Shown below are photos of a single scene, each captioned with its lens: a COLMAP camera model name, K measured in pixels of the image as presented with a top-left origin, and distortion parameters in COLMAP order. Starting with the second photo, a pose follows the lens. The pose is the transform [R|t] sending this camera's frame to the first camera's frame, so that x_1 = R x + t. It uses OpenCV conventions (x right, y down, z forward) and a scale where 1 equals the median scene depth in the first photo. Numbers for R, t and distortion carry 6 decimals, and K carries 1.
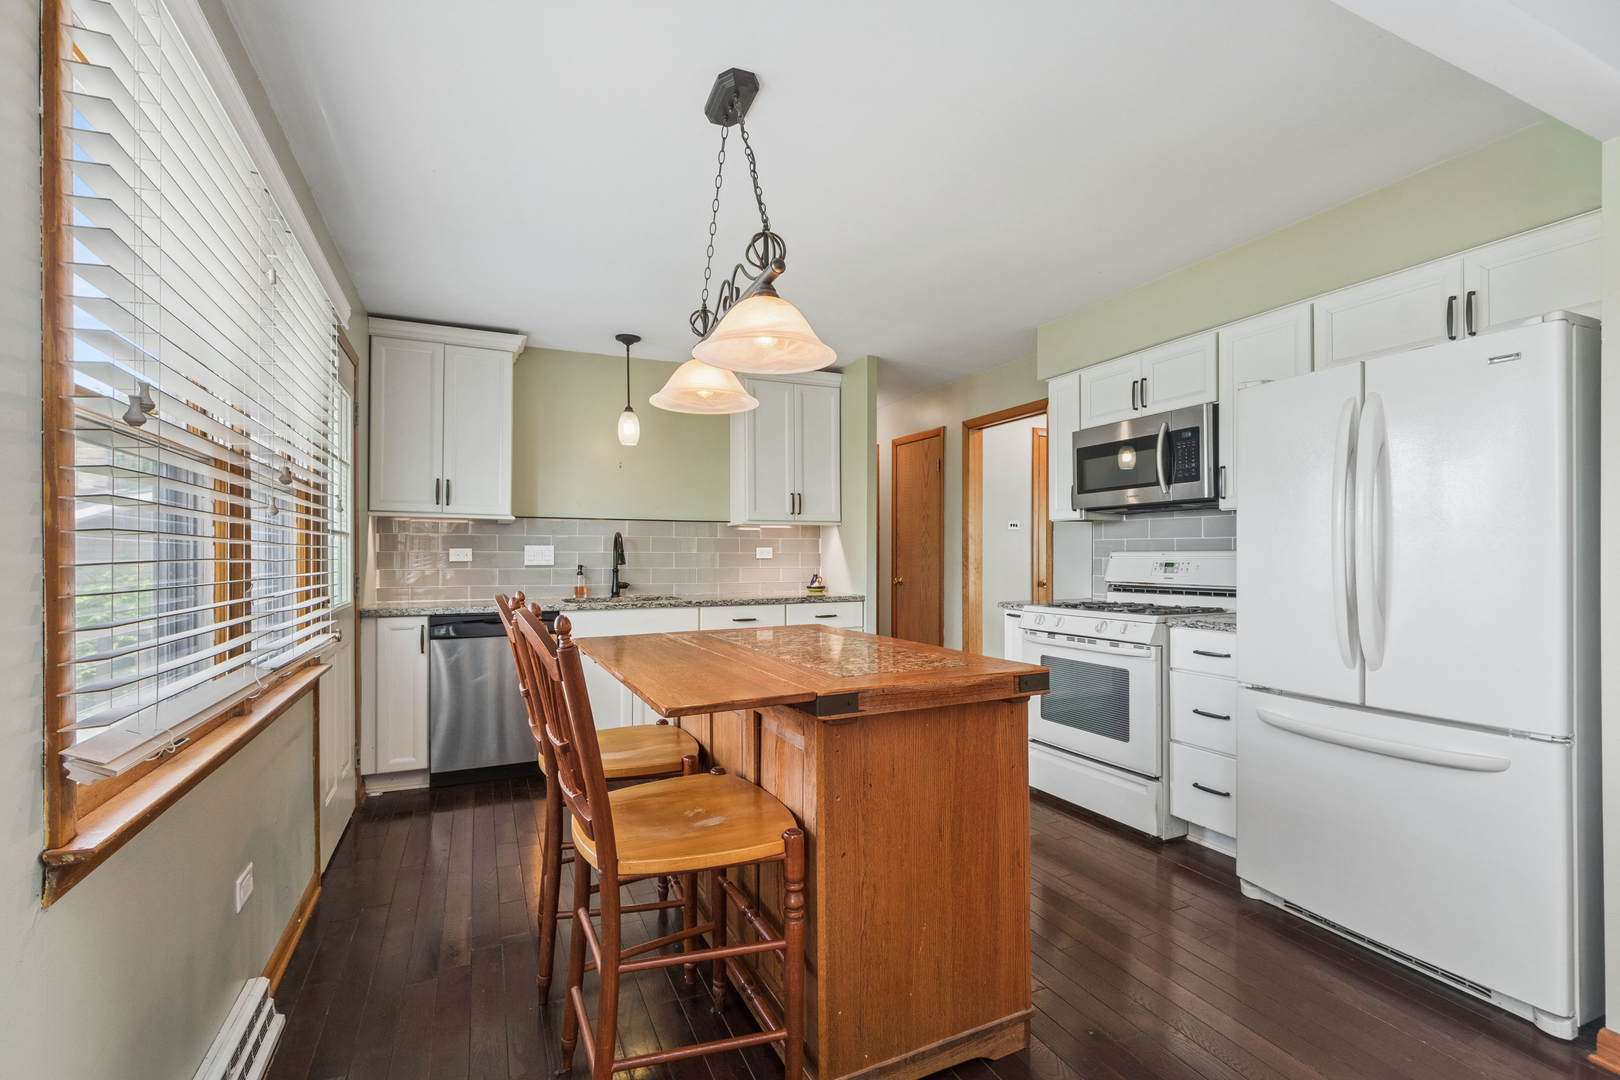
lens RADIAL K [[719.5, 0, 815.3], [0, 719.5, 546.3], [0, 0, 1]] dist [-0.002108, -0.000866]
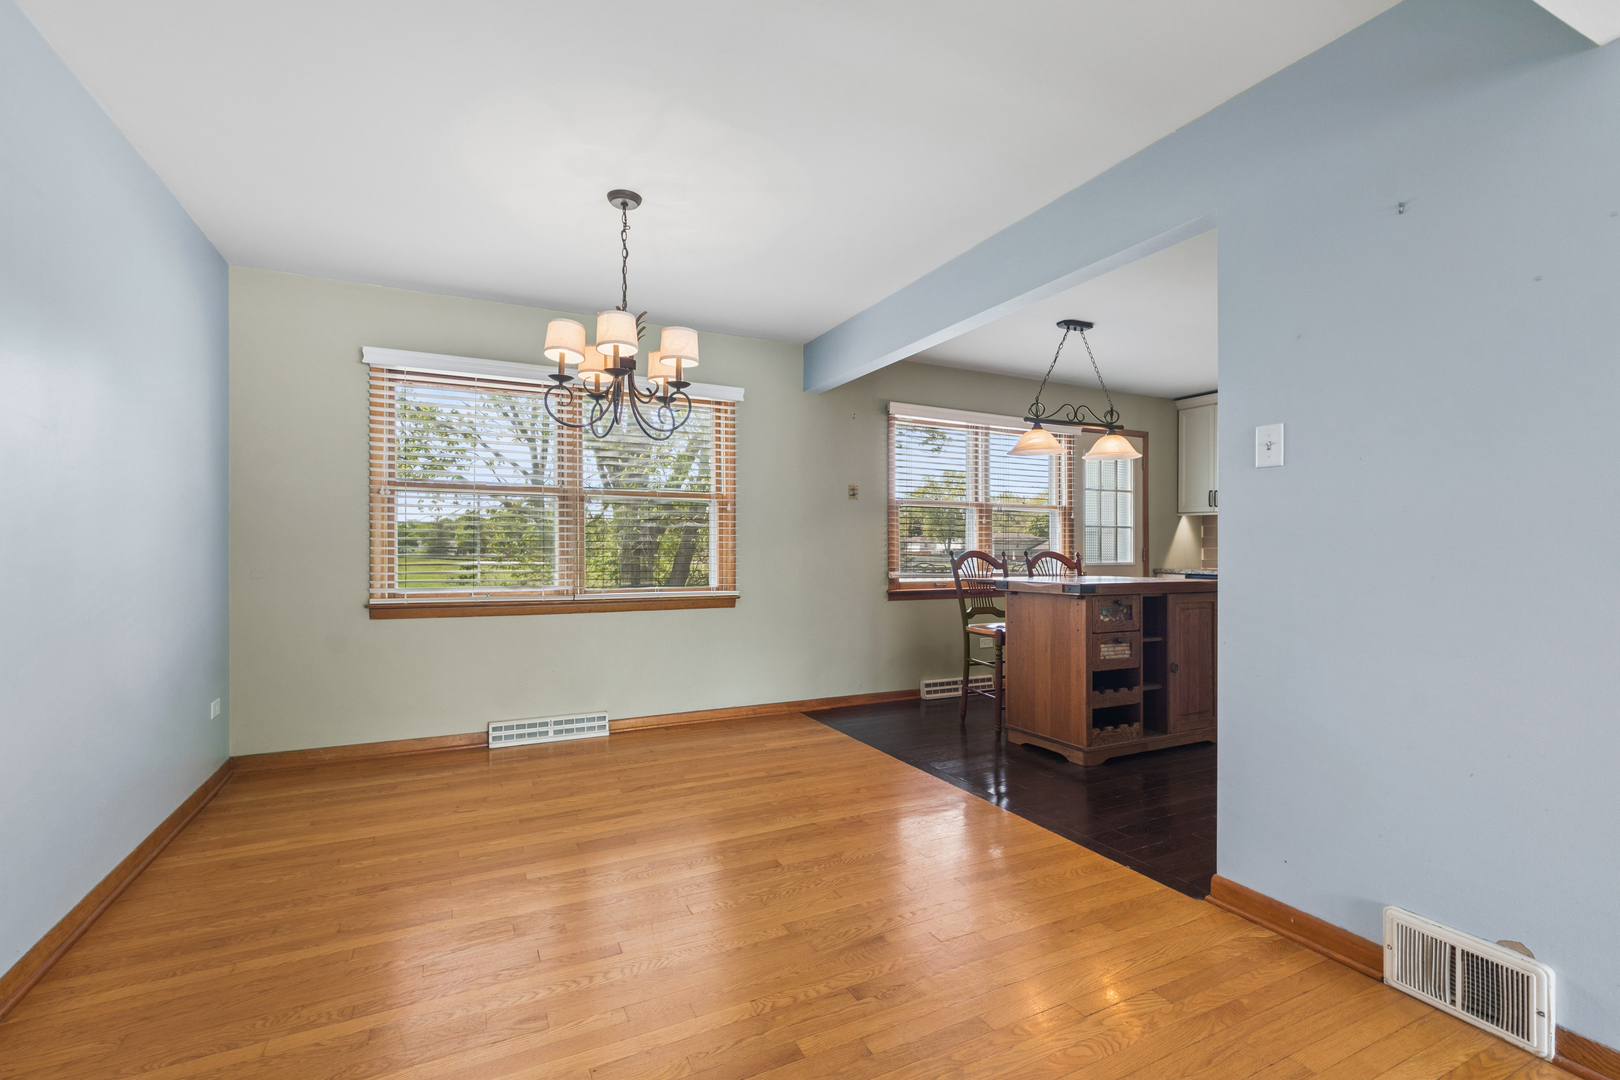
lens RADIAL K [[719.6, 0, 802.3], [0, 719.6, 547.8], [0, 0, 1]] dist [0.000373, -0.000114]
pose [[0.027626, 0.002184, -0.999616, 1.185829], [0.005706, 0.999981, 0.002343, 0.026674], [0.999602, -0.005768, 0.027613, 0.063236]]
